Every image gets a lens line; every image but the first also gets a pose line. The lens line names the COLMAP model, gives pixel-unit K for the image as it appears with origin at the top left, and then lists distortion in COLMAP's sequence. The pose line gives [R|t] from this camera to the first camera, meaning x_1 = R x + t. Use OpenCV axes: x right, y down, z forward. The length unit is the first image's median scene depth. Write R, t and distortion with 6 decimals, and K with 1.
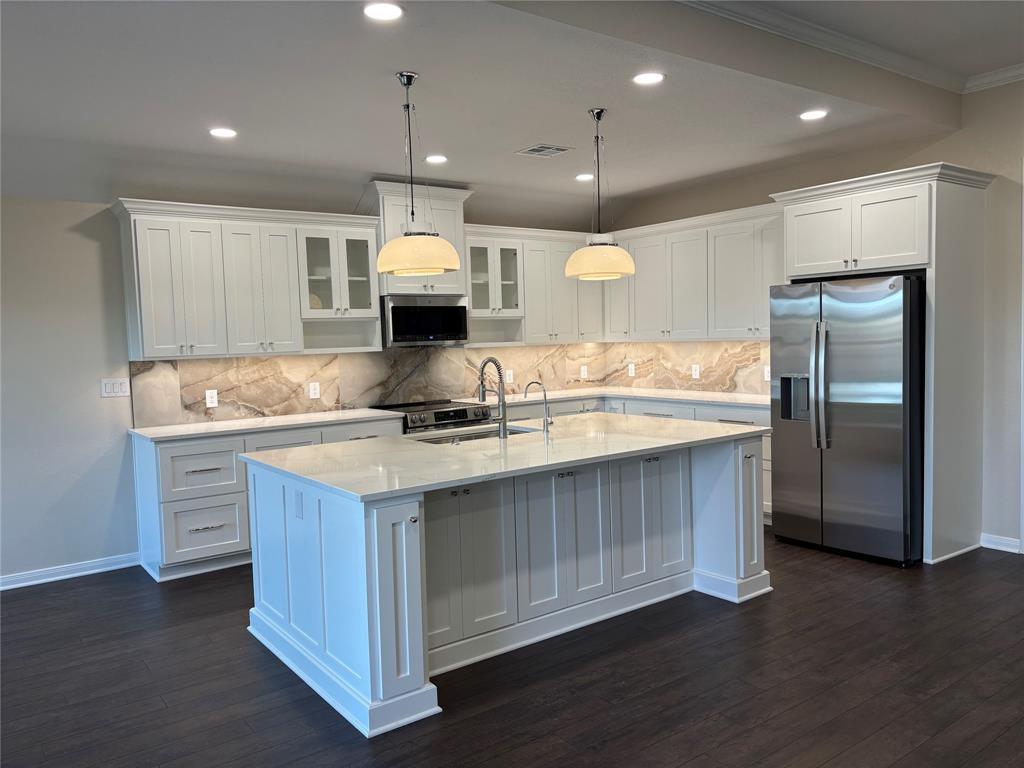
lens RADIAL K [[774.8, 0, 512.1], [0, 774.8, 385.5], [0, 0, 1]] dist [0.052168, -0.061623]
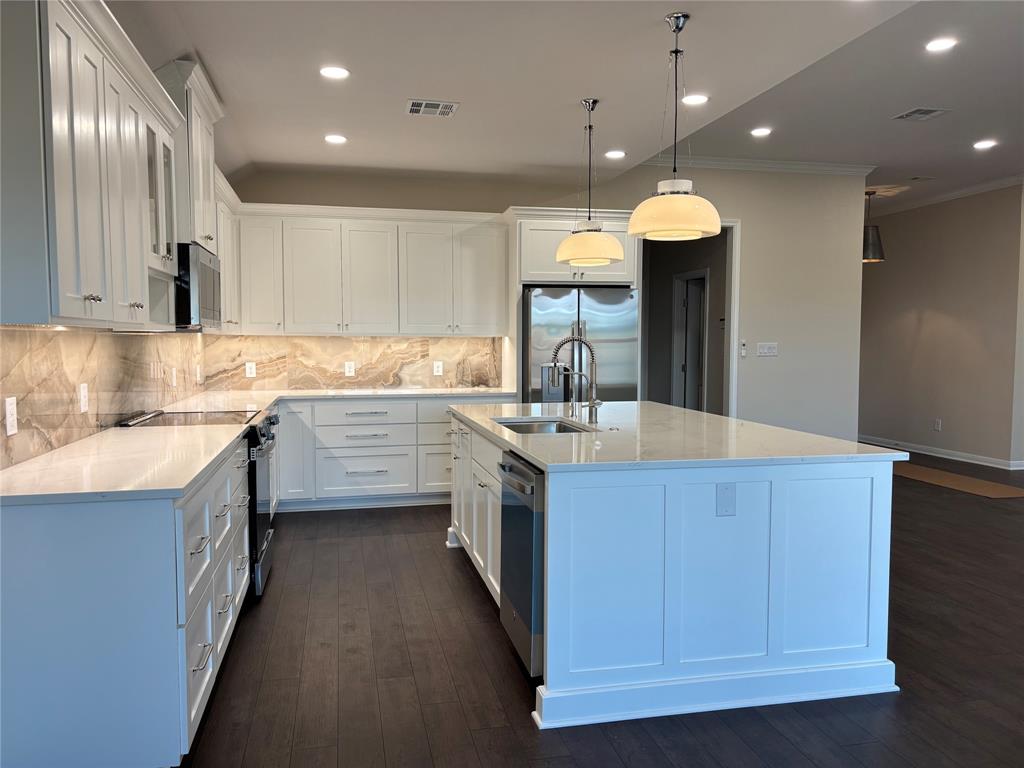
lens RADIAL K [[774.8, 0, 513.1], [0, 774.8, 393.5], [0, 0, 1]] dist [0.052168, -0.061623]
pose [[0.404473, -0.031229, 0.914017, -0.634312], [0.047438, 0.998788, 0.013132, 0.010526], [-0.913319, 0.038048, 0.405464, 0.494612]]
